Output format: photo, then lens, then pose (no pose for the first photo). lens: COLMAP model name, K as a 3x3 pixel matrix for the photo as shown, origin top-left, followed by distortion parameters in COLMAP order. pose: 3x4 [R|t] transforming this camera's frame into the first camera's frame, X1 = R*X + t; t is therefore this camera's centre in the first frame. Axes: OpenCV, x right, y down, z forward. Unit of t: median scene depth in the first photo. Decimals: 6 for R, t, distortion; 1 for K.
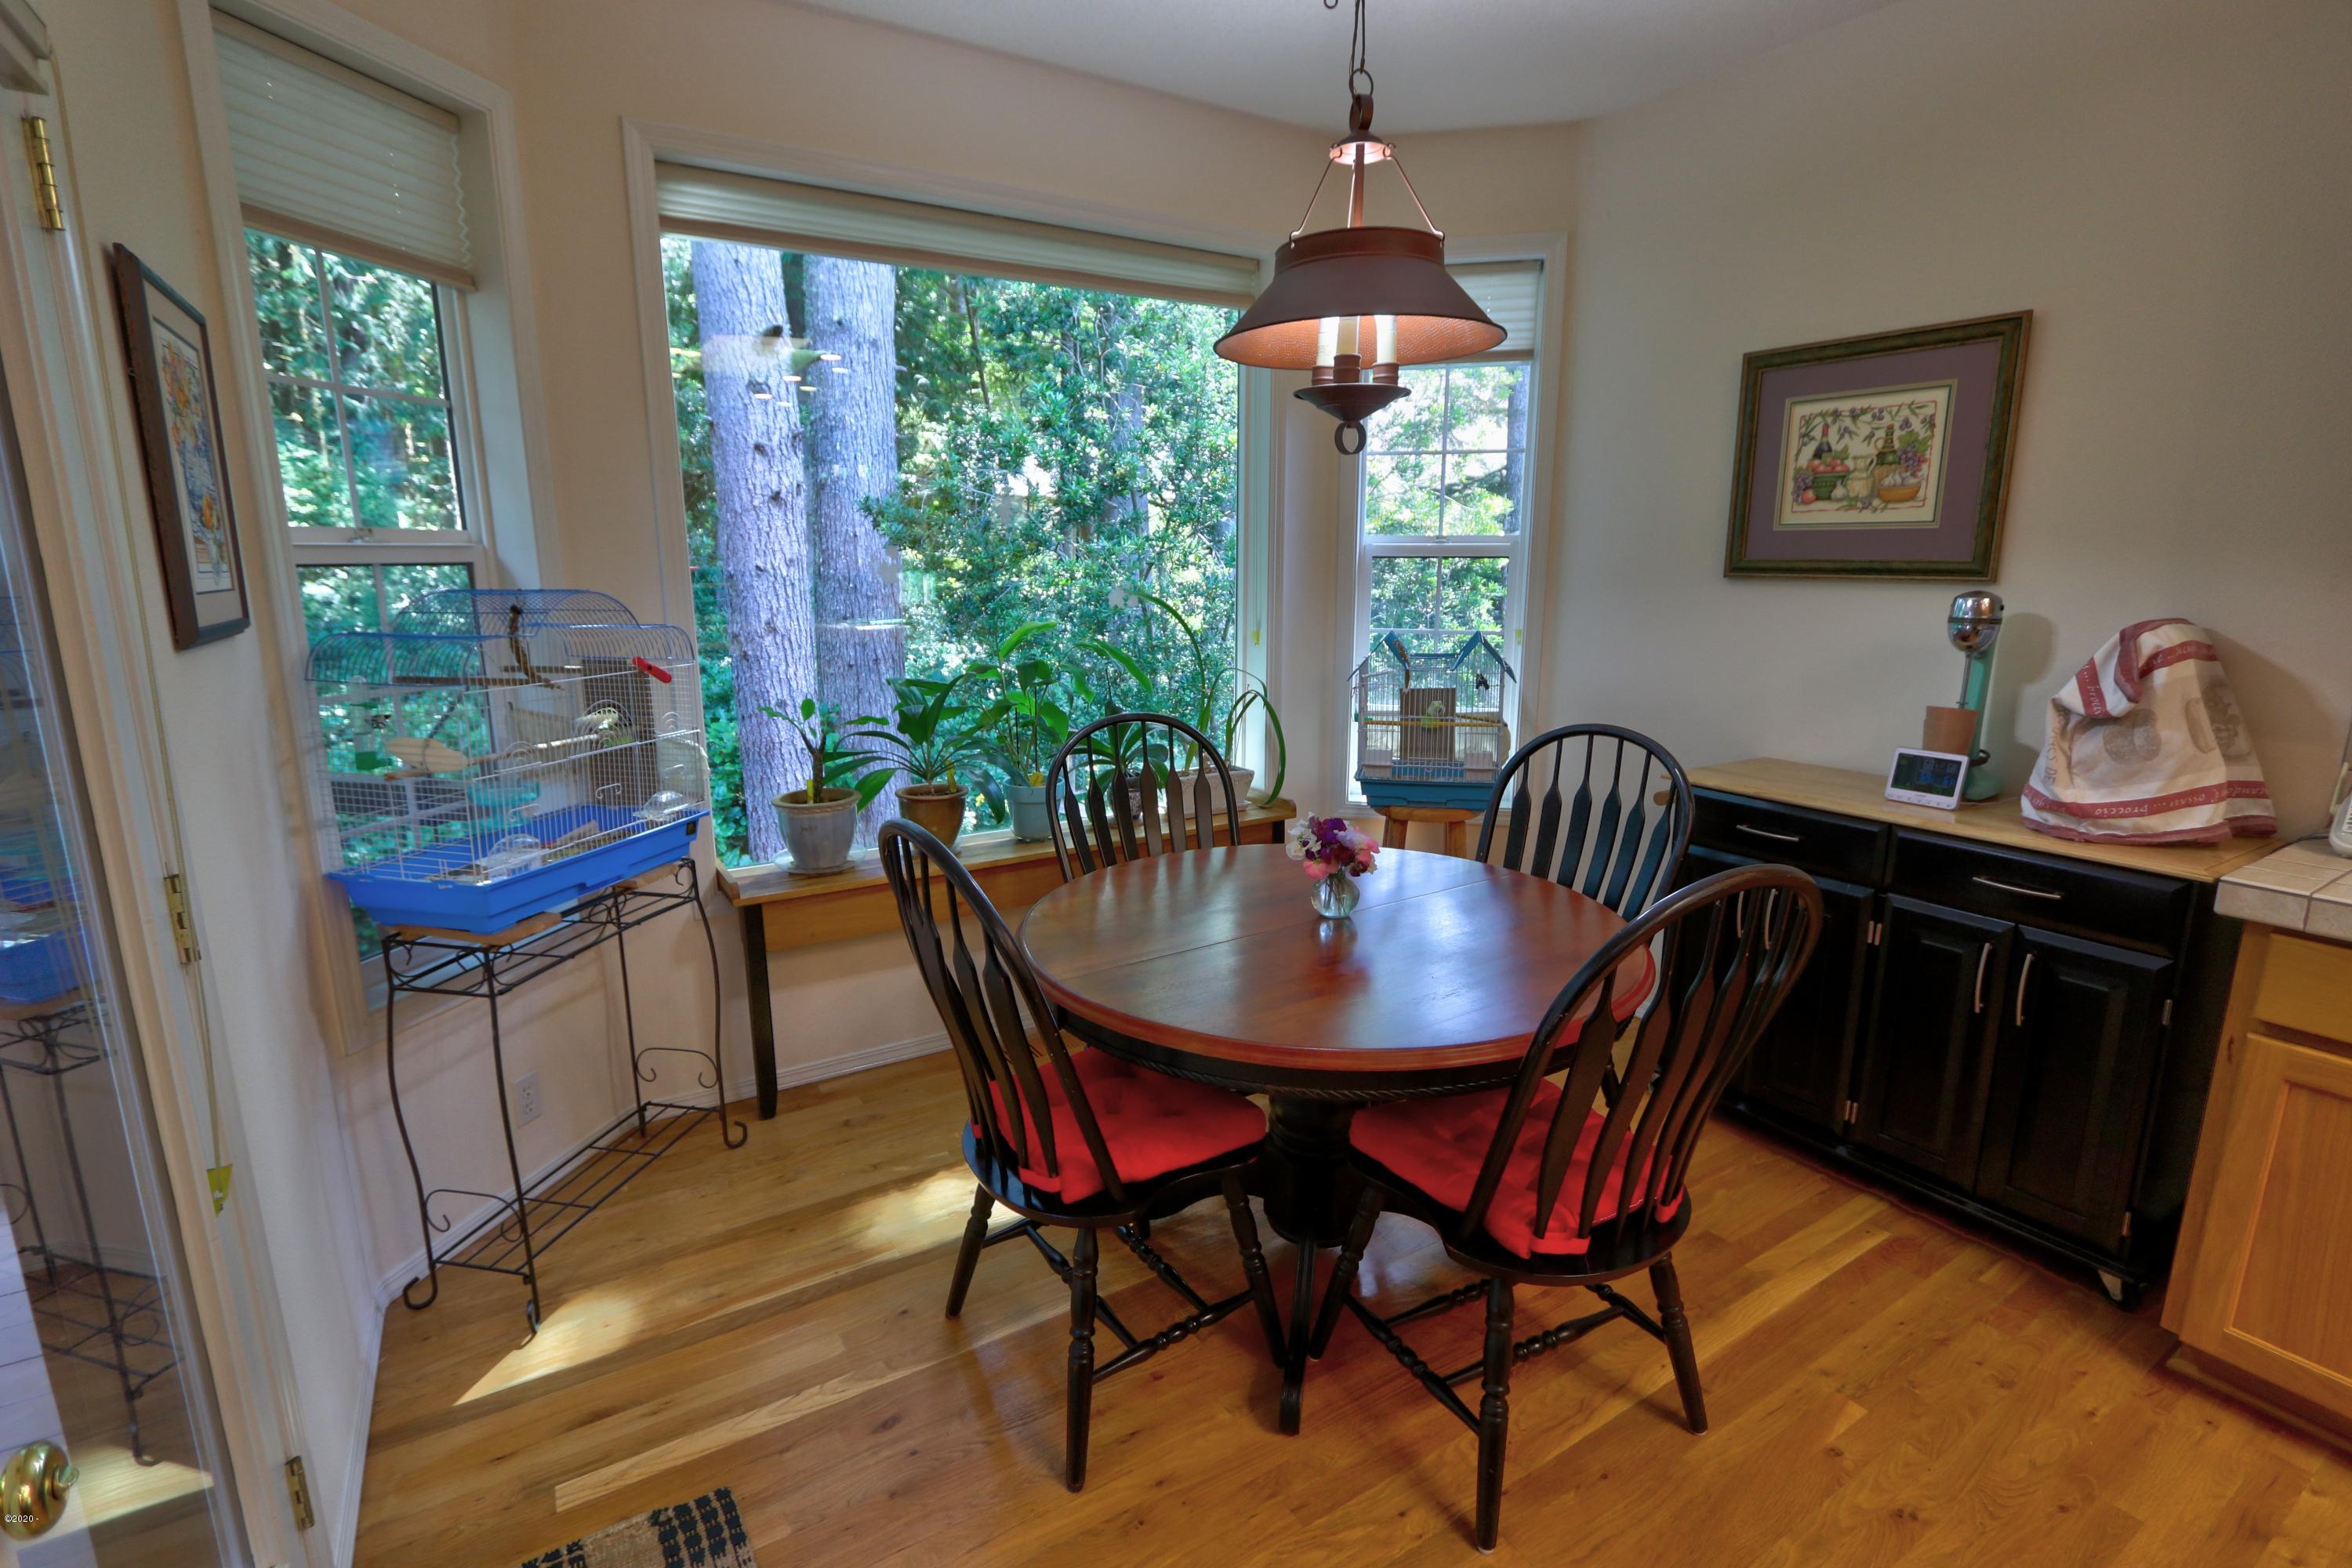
lens RADIAL K [[1097.1, 0, 1182.3], [0, 1097.1, 789.4], [0, 0, 1]] dist [-0.016323, -0.000167]
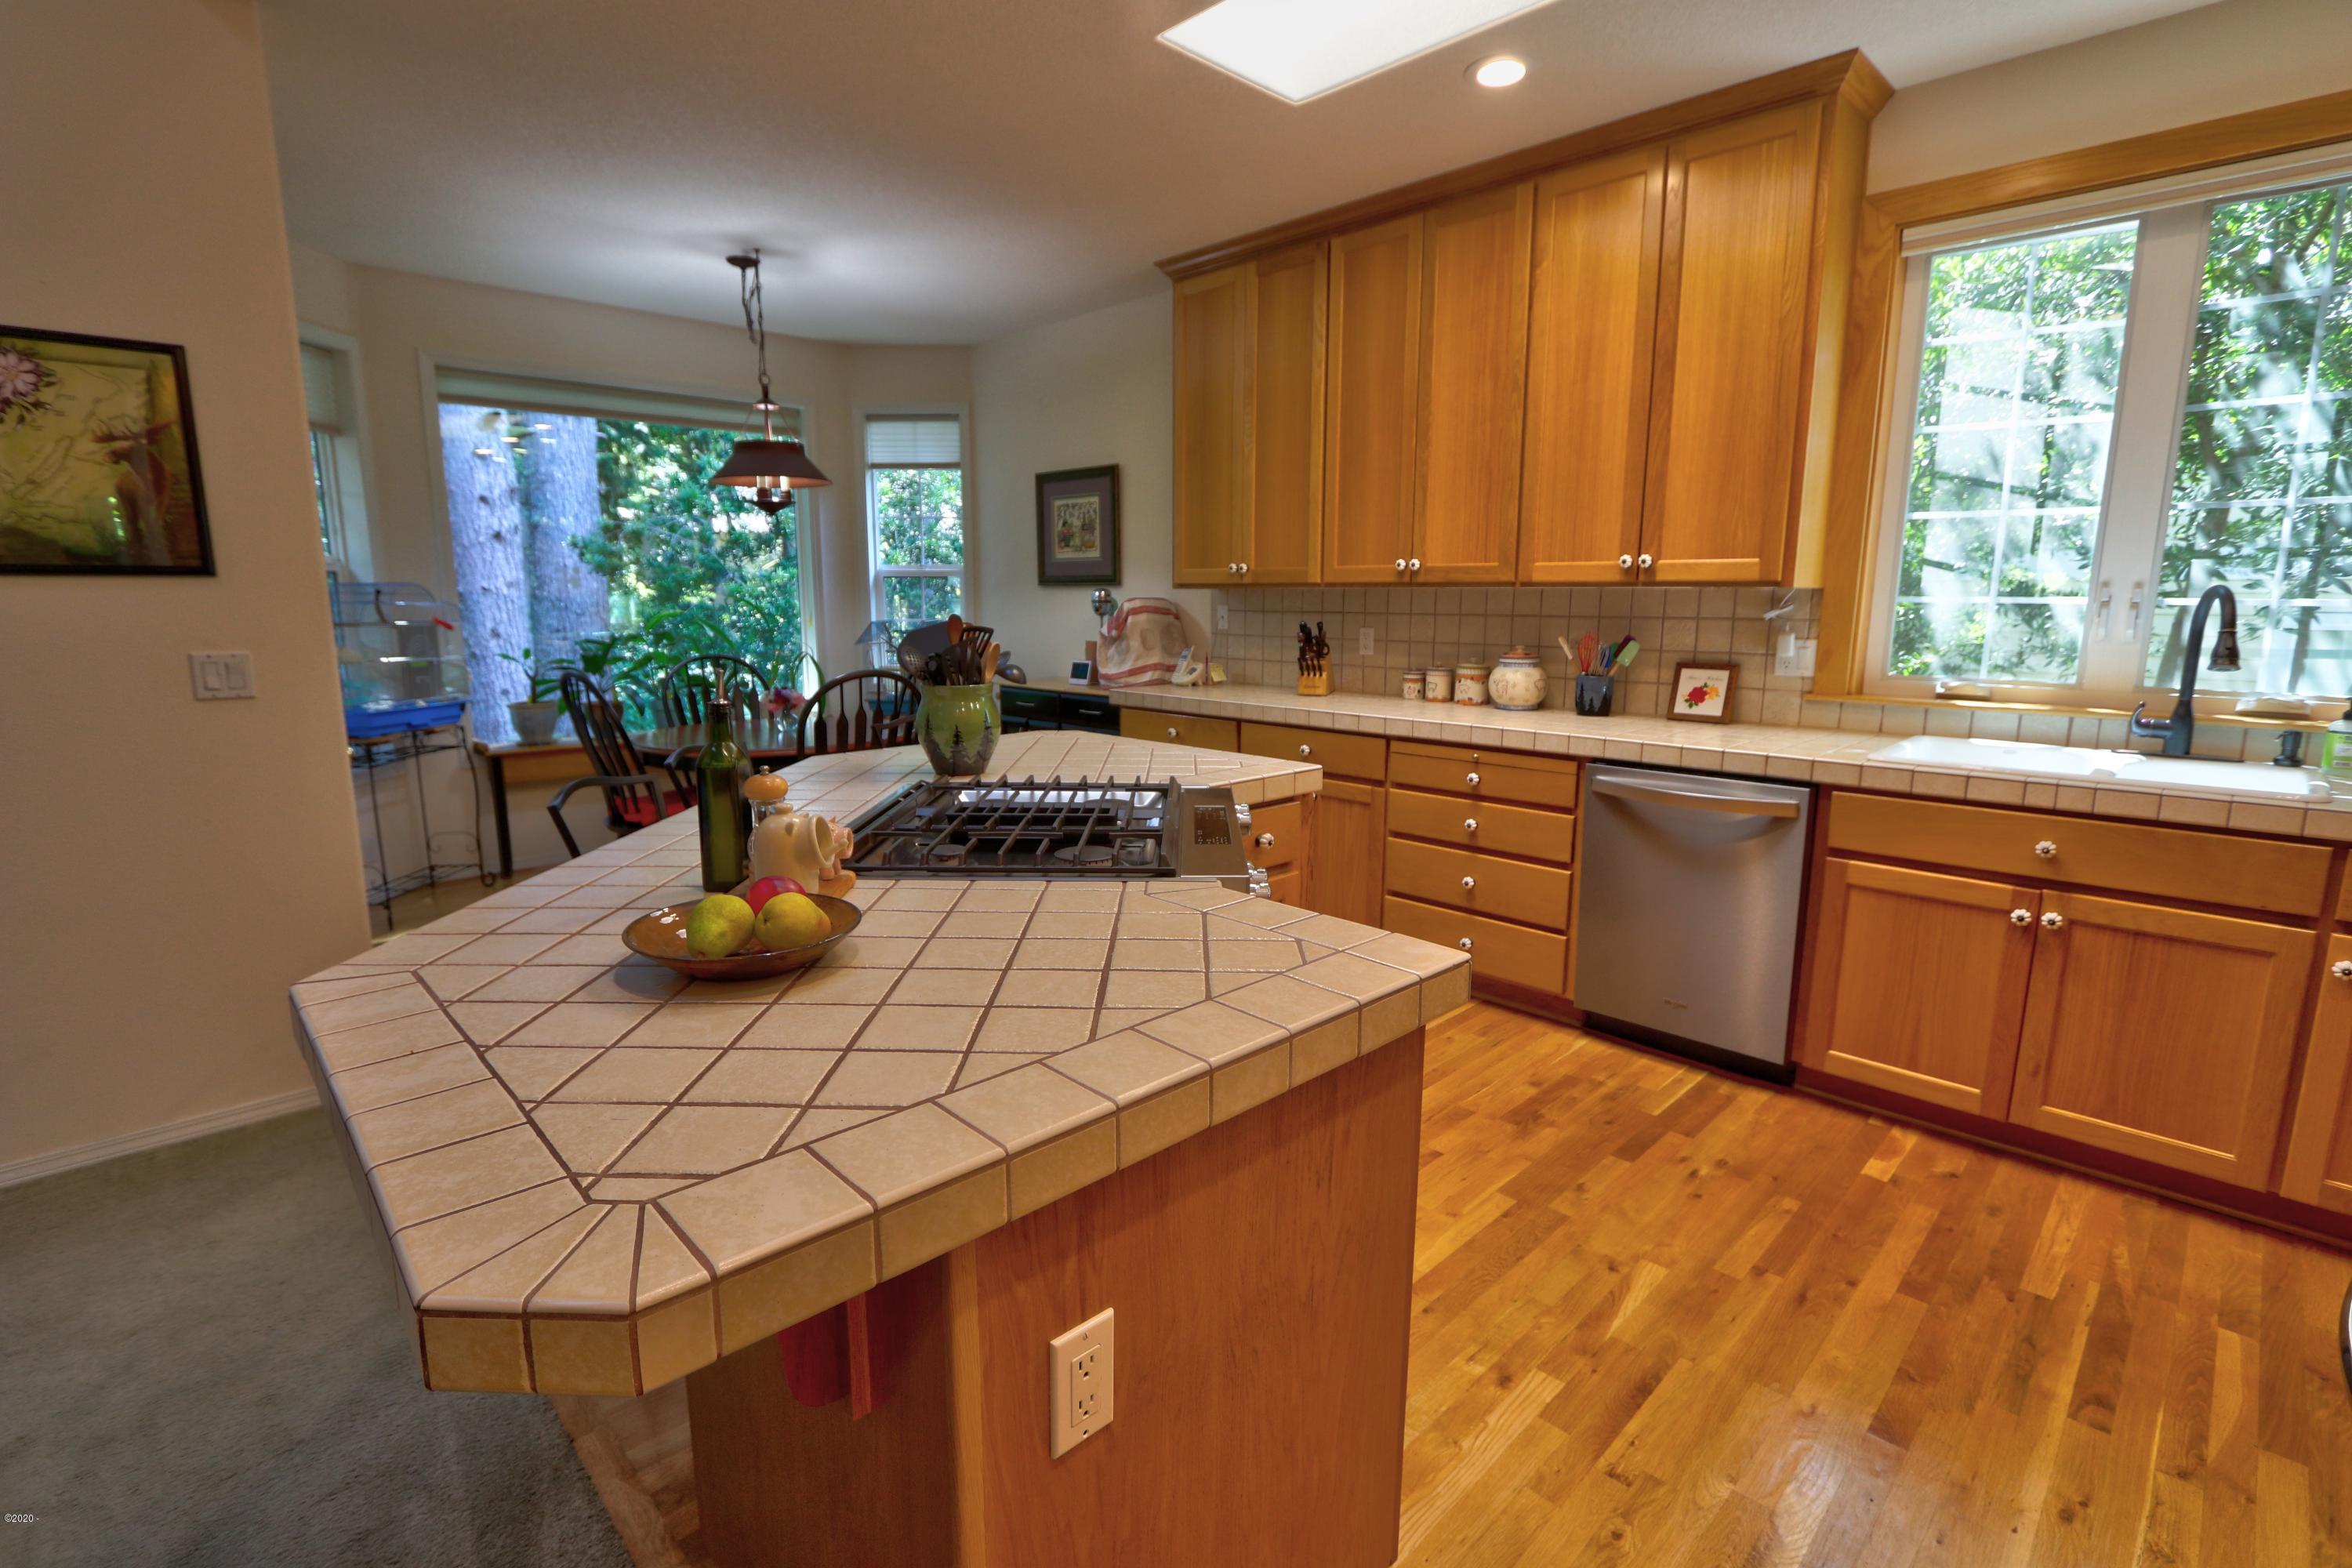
lens RADIAL K [[1084.0, 0, 1163.2], [0, 1084.0, 783.9], [0, 0, 1]] dist [-0.014304, 0.001234]
pose [[0.978891, -0.030882, 0.202037, 0.328474], [0.038304, 0.998723, -0.032930, 0.242966], [-0.200762, 0.039974, 0.978824, -0.970136]]
